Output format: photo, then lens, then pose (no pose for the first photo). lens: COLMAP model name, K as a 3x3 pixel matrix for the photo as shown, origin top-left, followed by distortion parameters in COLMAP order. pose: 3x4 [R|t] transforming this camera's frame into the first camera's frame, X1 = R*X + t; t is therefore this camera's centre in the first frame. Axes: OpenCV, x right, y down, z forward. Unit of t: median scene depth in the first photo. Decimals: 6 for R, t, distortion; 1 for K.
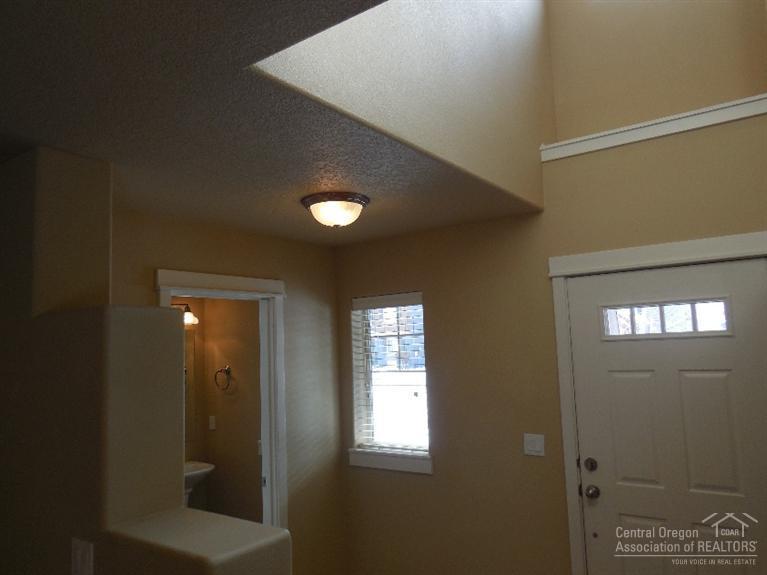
lens RADIAL K [[575.7, 0, 383.5], [0, 575.7, 287.5], [0, 0, 1]] dist [-0.019026, 0.009701]
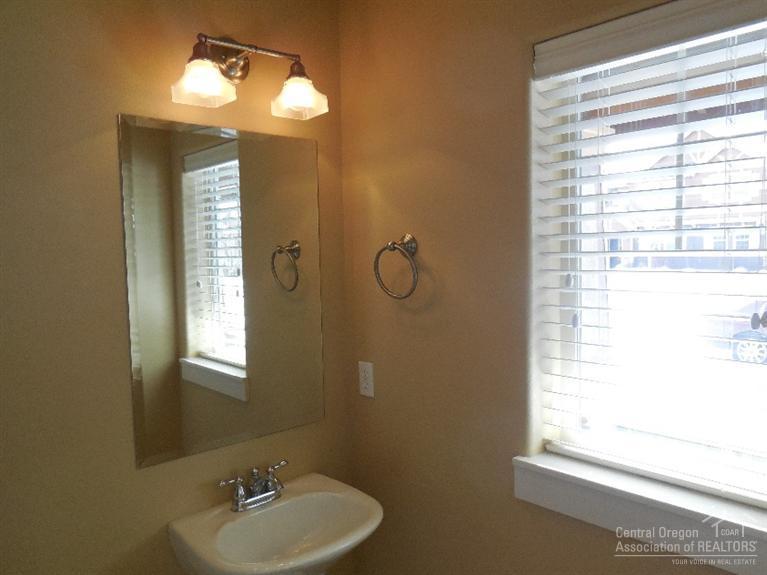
lens RADIAL K [[575.7, 0, 383.5], [0, 575.7, 287.5], [0, 0, 1]] dist [-0.019026, 0.009701]
pose [[0.980090, 0.026703, -0.196751, -0.212501], [0.008214, 0.984615, 0.174546, 0.105175], [0.198384, -0.172687, 0.964792, 0.635486]]
